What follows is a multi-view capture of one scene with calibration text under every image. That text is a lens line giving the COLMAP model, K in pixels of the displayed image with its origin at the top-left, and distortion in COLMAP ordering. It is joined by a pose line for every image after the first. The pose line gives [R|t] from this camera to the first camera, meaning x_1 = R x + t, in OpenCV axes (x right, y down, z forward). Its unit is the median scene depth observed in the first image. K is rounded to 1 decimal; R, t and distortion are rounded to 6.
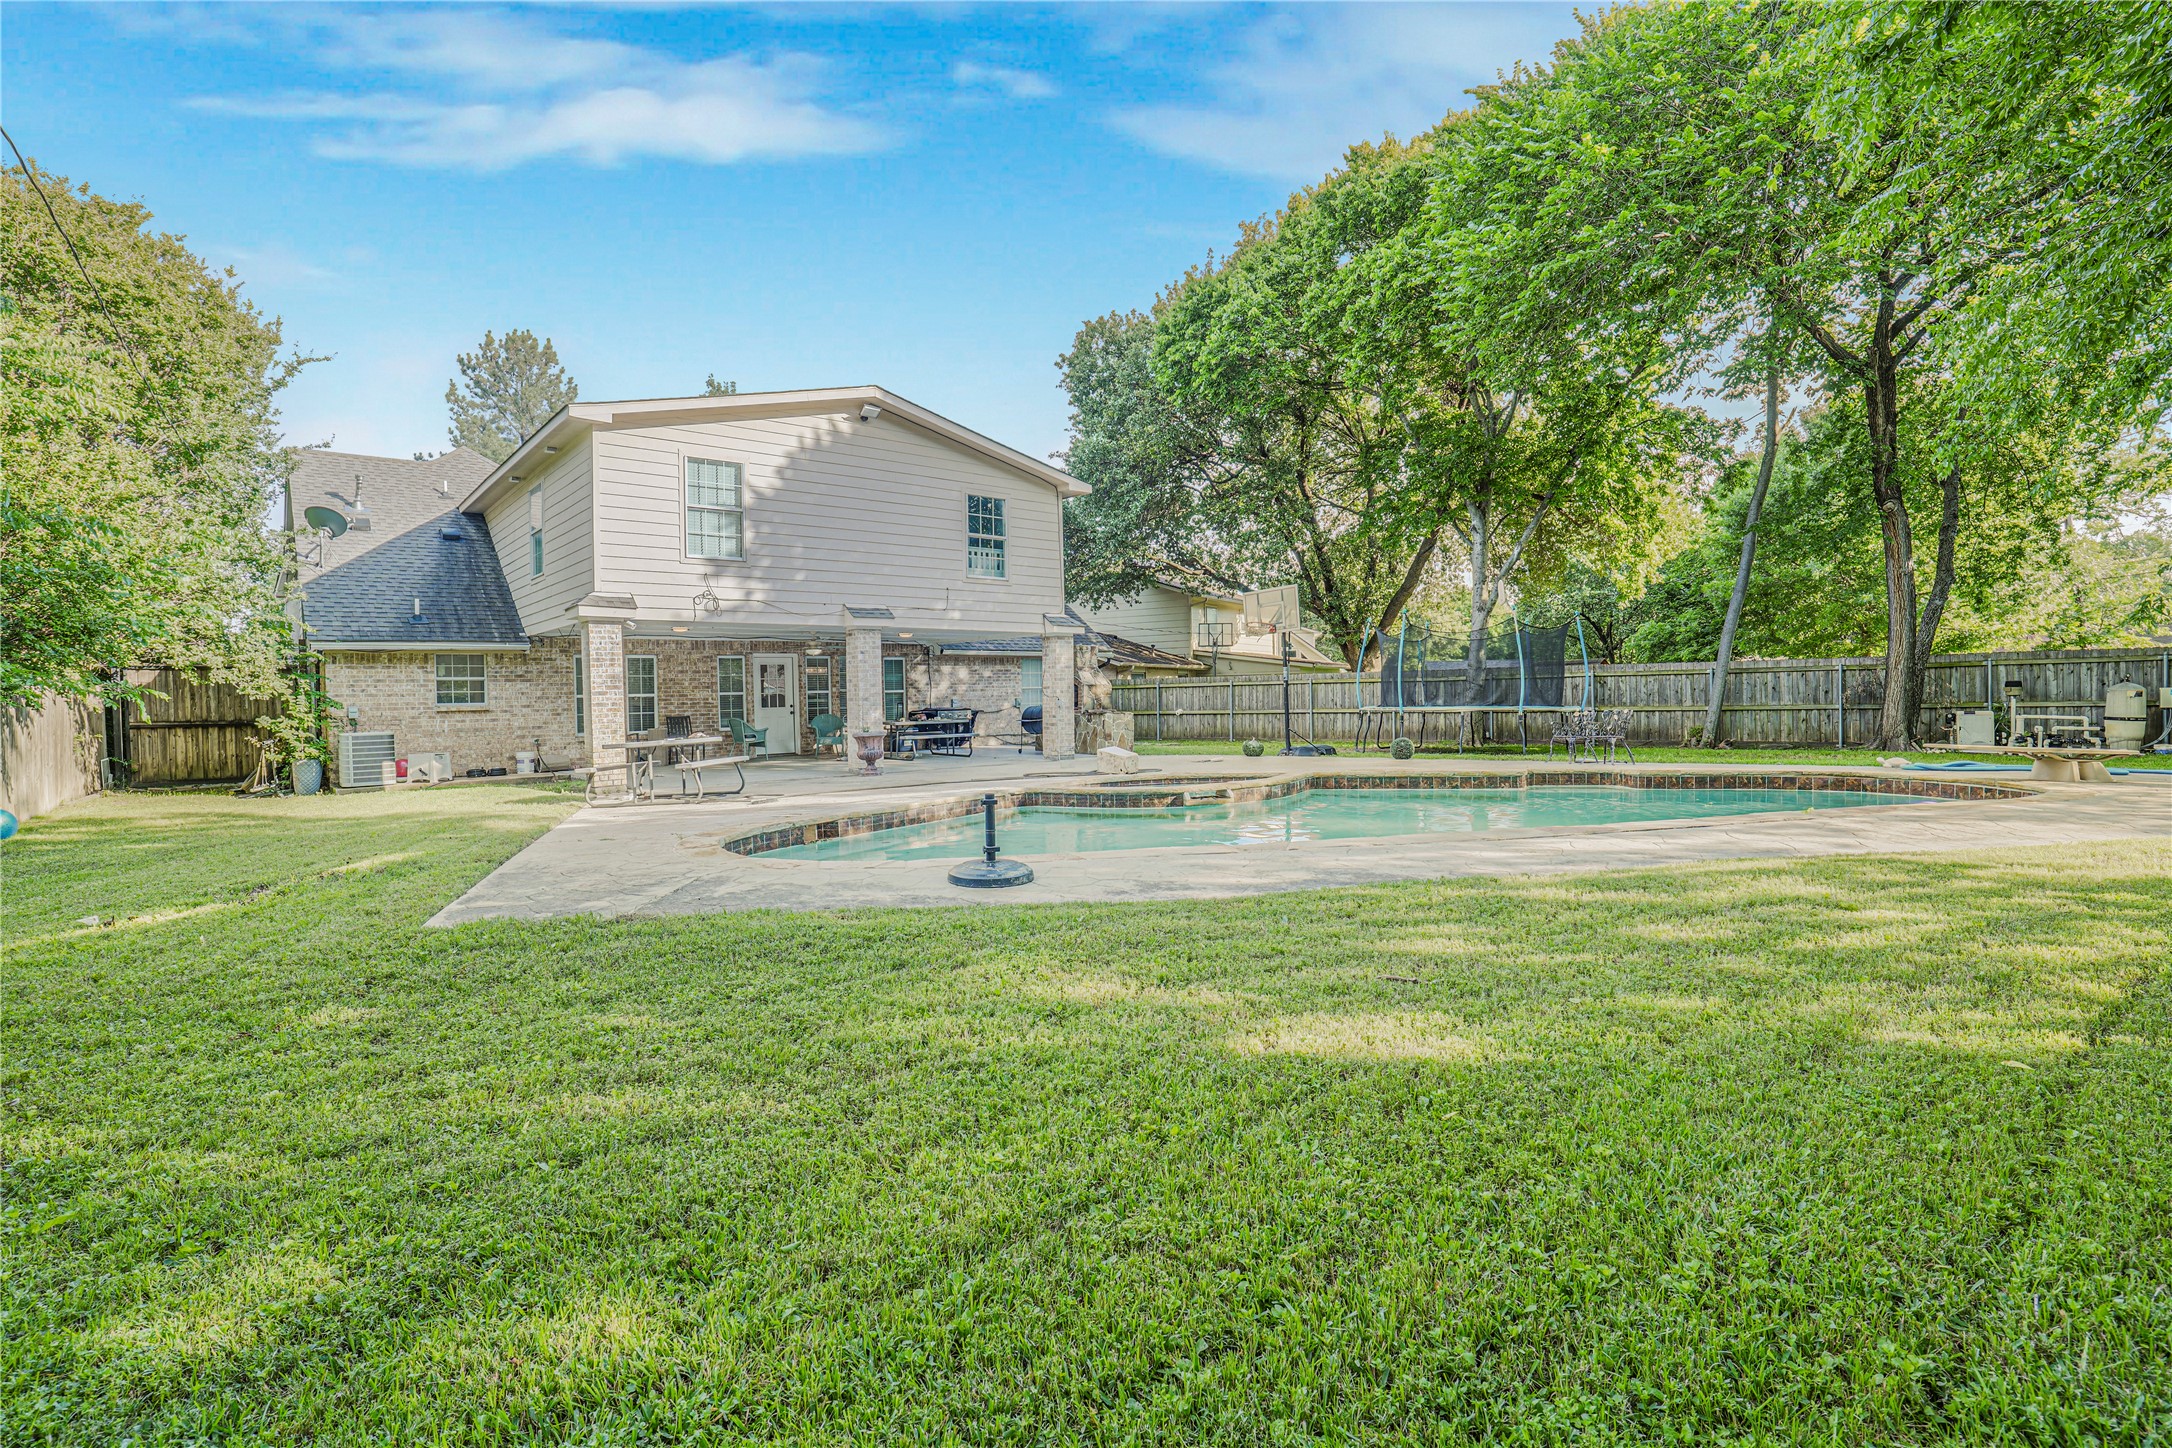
lens RADIAL K [[1000.3, 0, 1102.1], [0, 1000.3, 716.1], [0, 0, 1]] dist [0.001763, 0.001456]
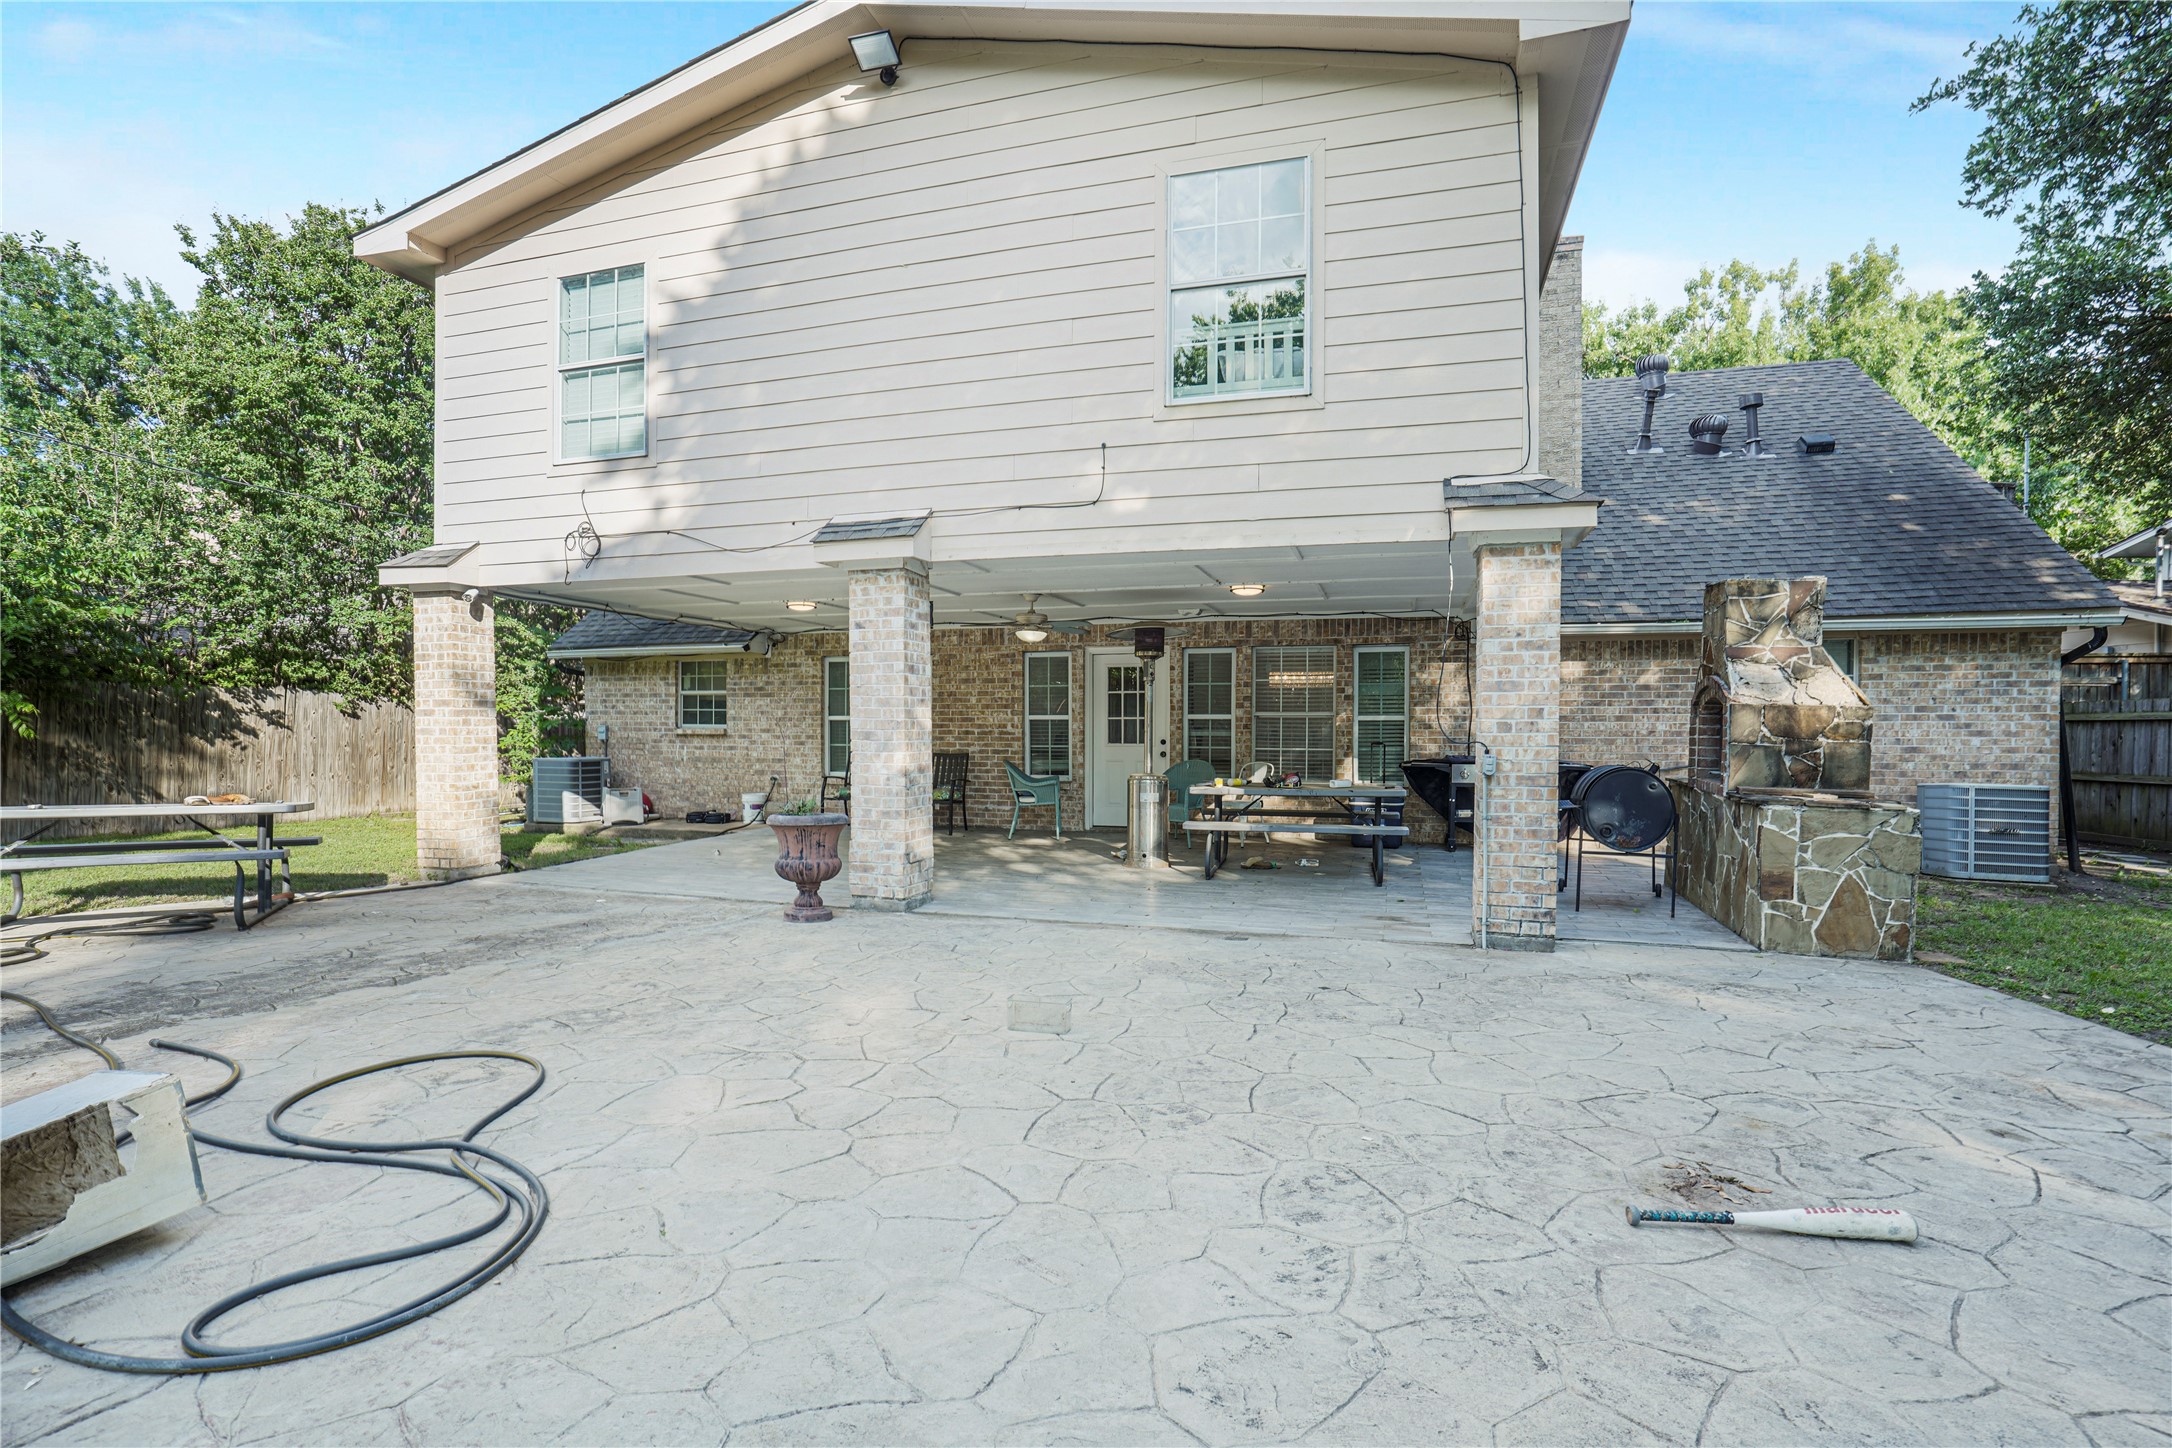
lens RADIAL K [[1000.3, 0, 1077.3], [0, 1000.3, 717.3], [0, 0, 1]] dist [0.001763, 0.001456]
pose [[0.585802, 0.010934, -0.810381, 0.144118], [-0.033463, 0.999383, -0.010705, -0.019439], [0.809763, 0.033389, 0.585806, 0.769964]]
